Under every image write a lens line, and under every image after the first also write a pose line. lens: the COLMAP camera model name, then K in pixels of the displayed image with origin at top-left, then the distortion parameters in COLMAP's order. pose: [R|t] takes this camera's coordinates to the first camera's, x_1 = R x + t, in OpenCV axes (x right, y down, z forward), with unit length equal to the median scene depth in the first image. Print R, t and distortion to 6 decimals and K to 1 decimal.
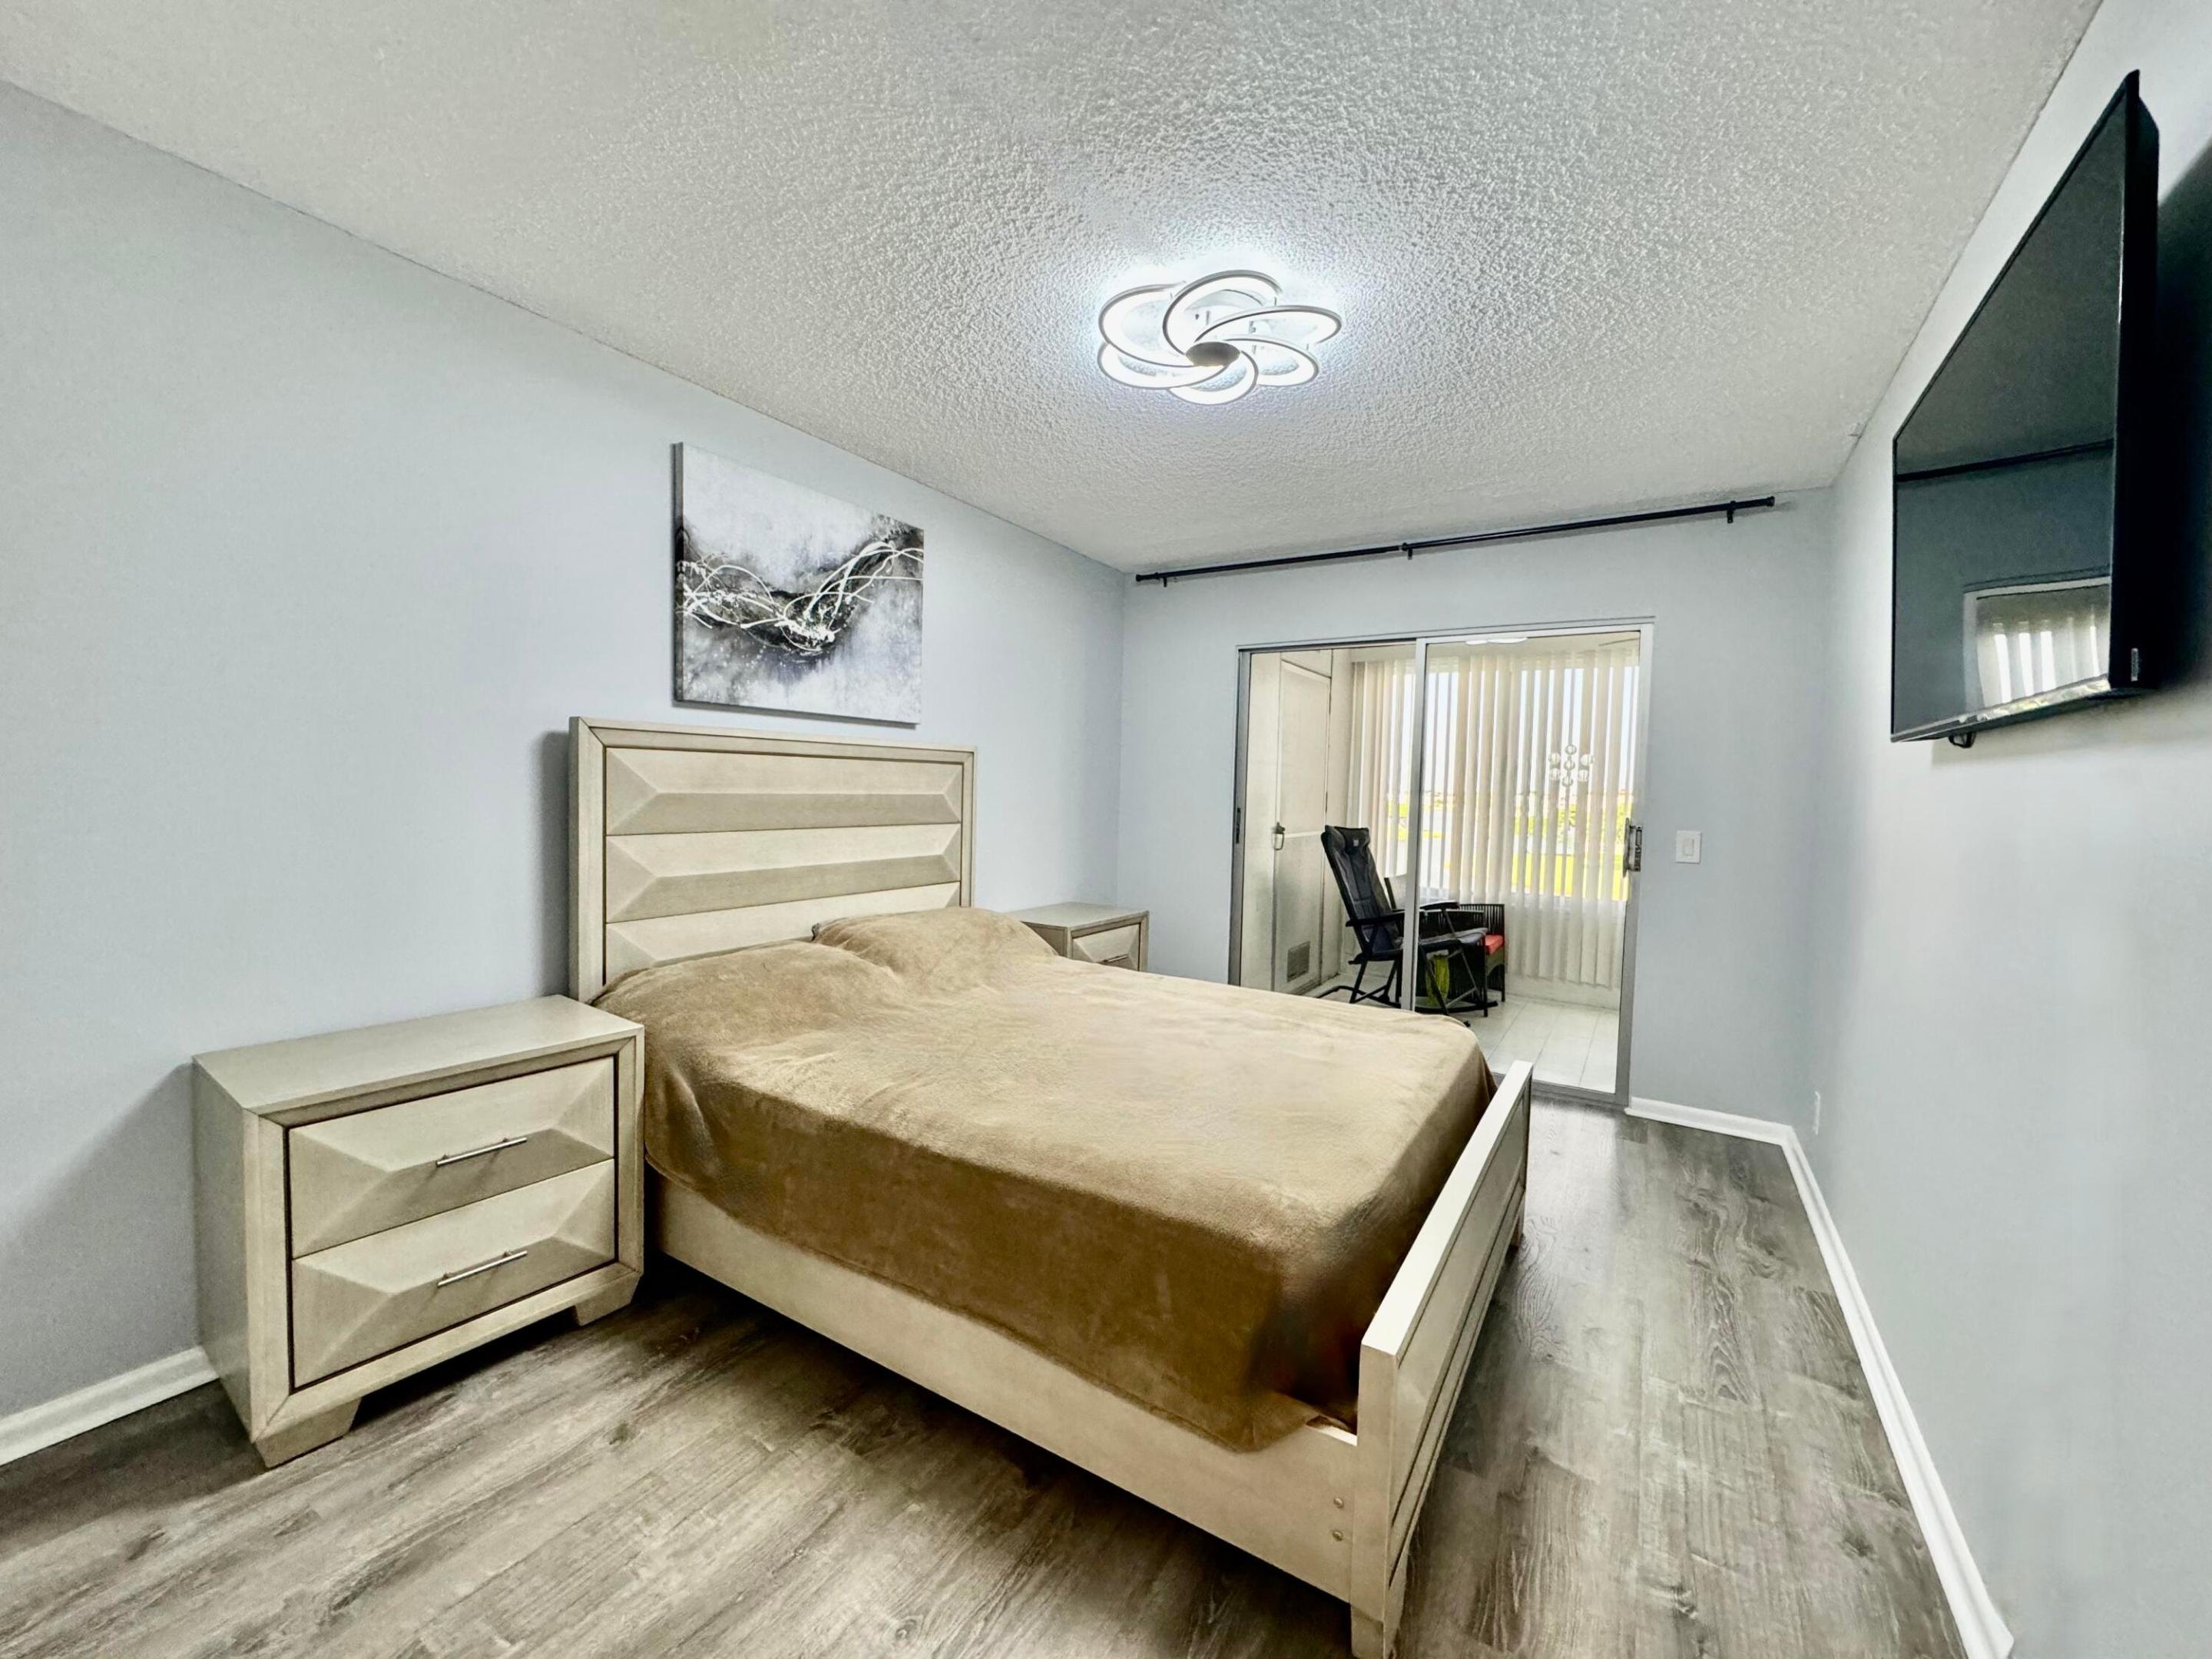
lens RADIAL K [[880.4, 0, 1104.5], [0, 880.4, 828.0], [0, 0, 1]] dist [-0.001707, -0.000301]
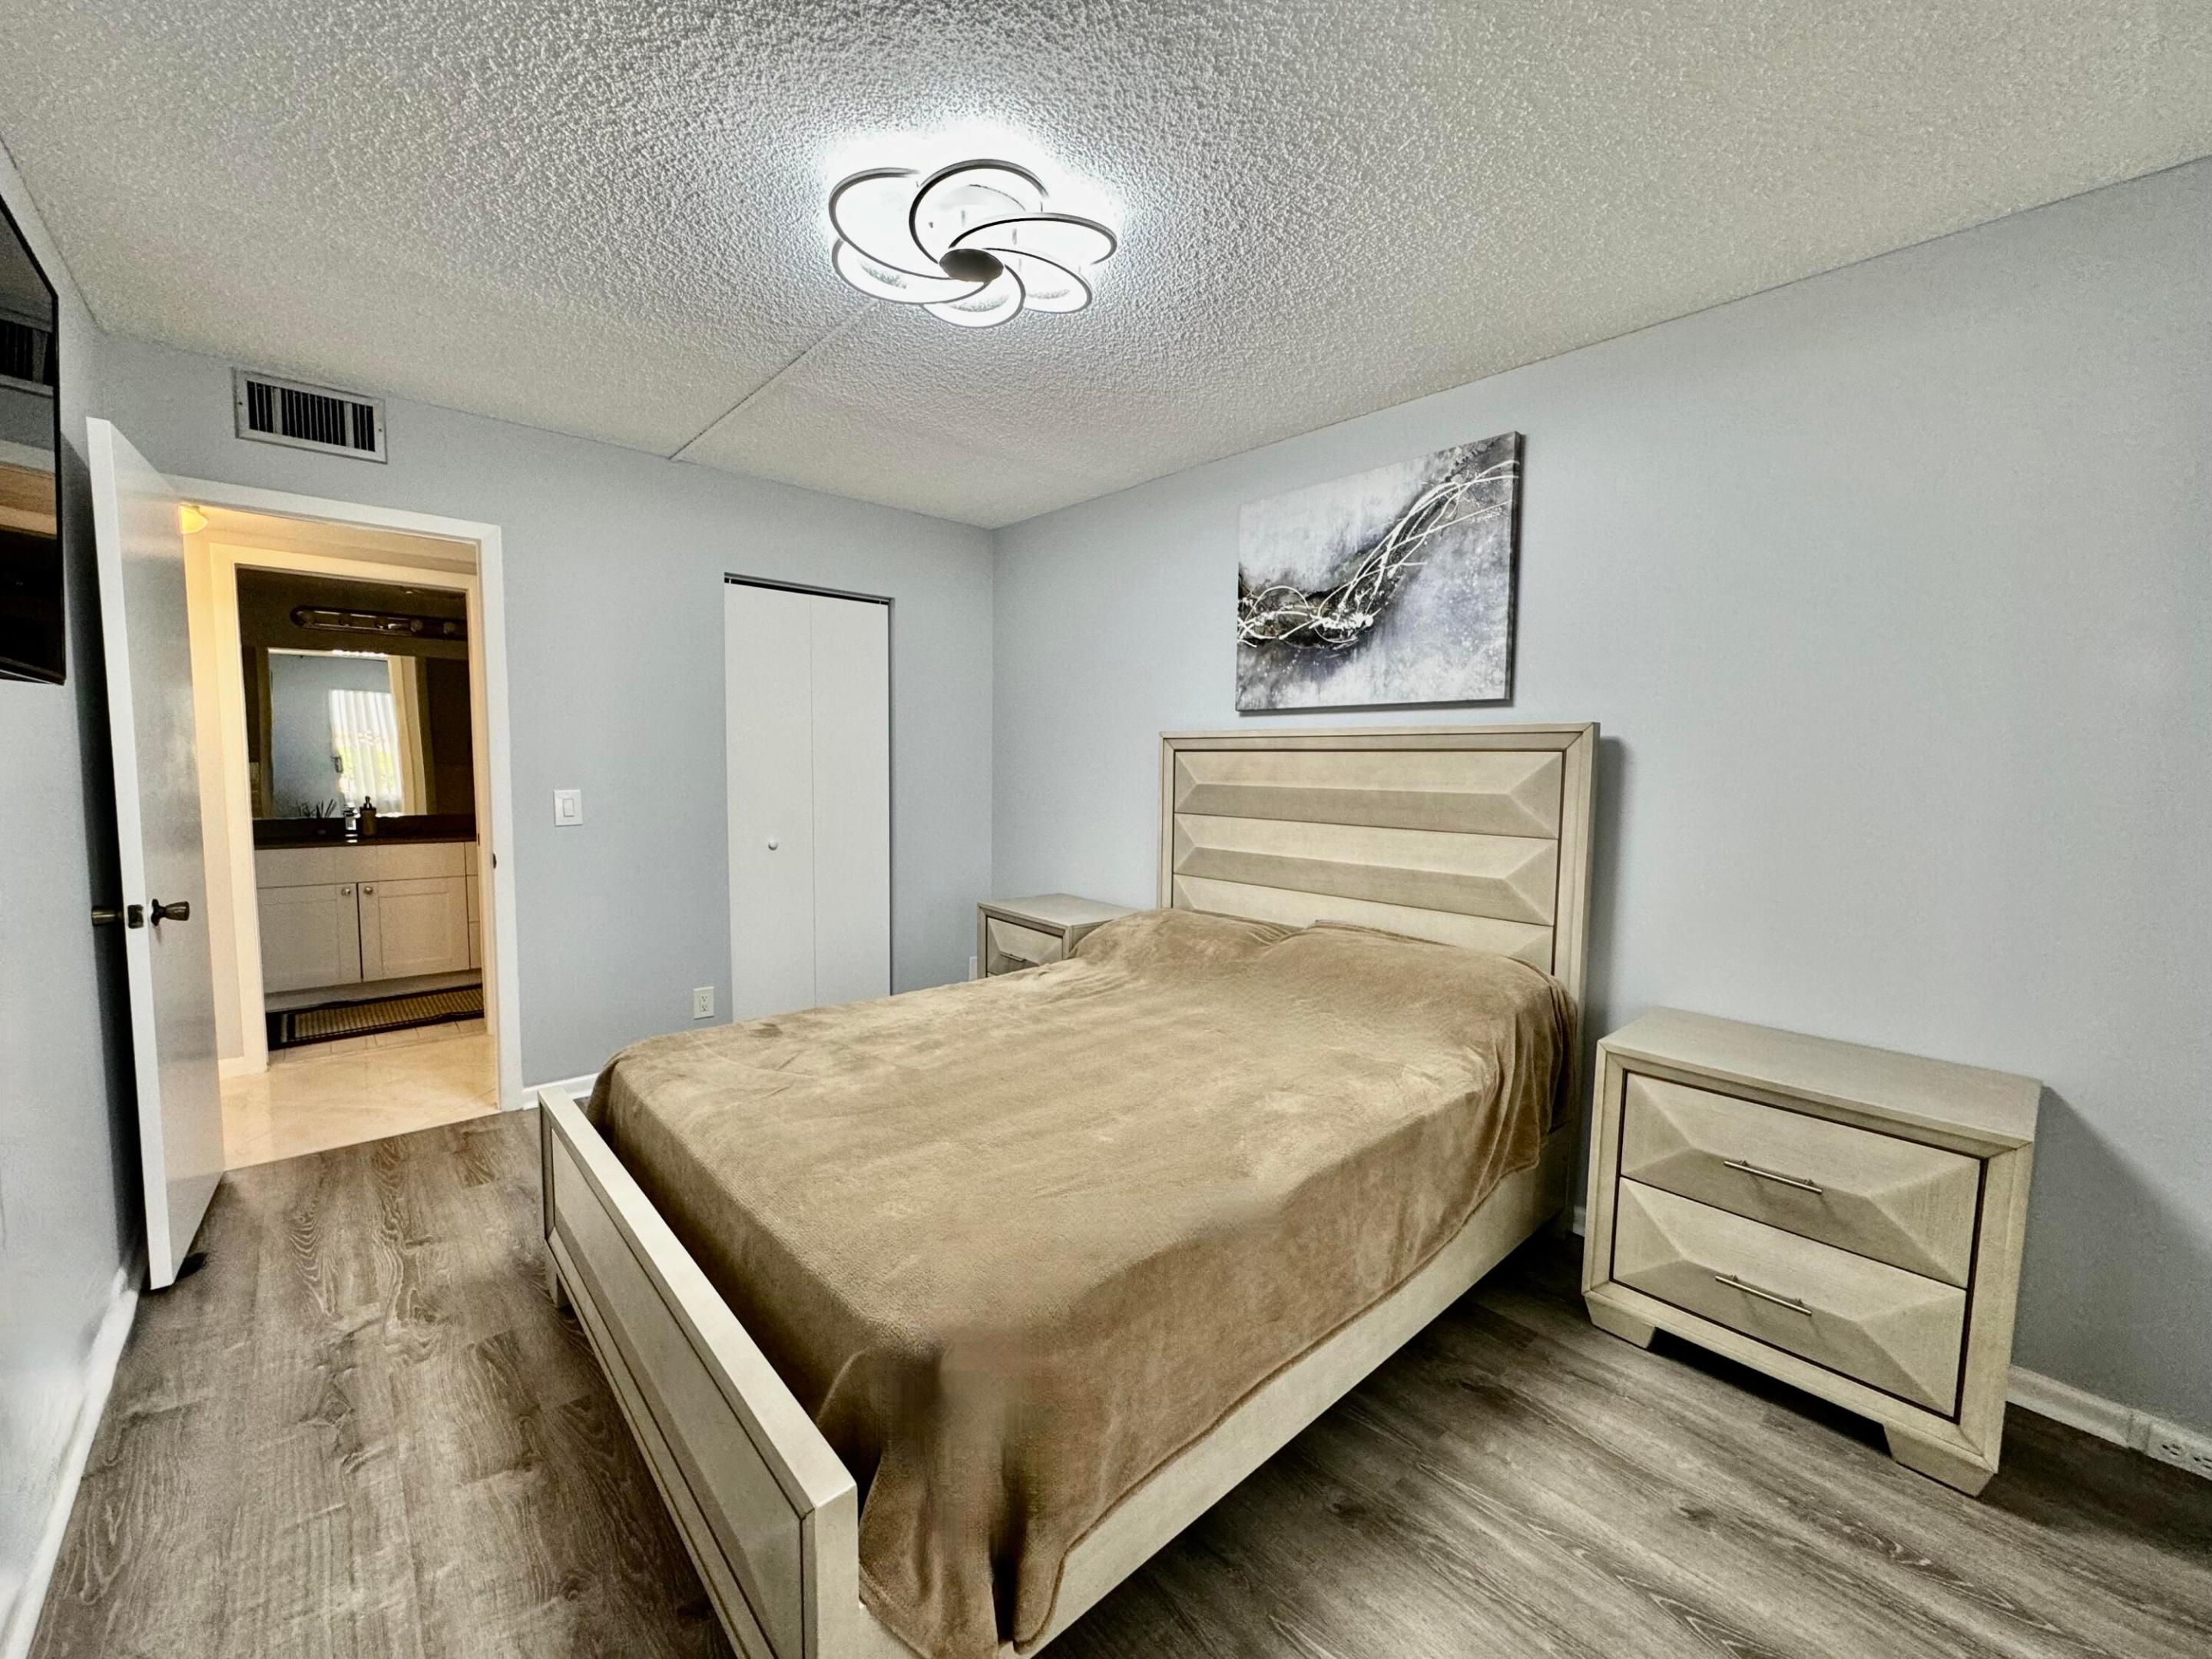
lens RADIAL K [[880.4, 0, 1104.5], [0, 880.4, 828.0], [0, 0, 1]] dist [-0.001707, -0.000301]
pose [[-0.272784, 0.044511, -0.961045, 0.703033], [-0.068144, 0.995526, 0.065450, -0.043648], [0.959659, 0.083343, -0.268531, 1.051968]]
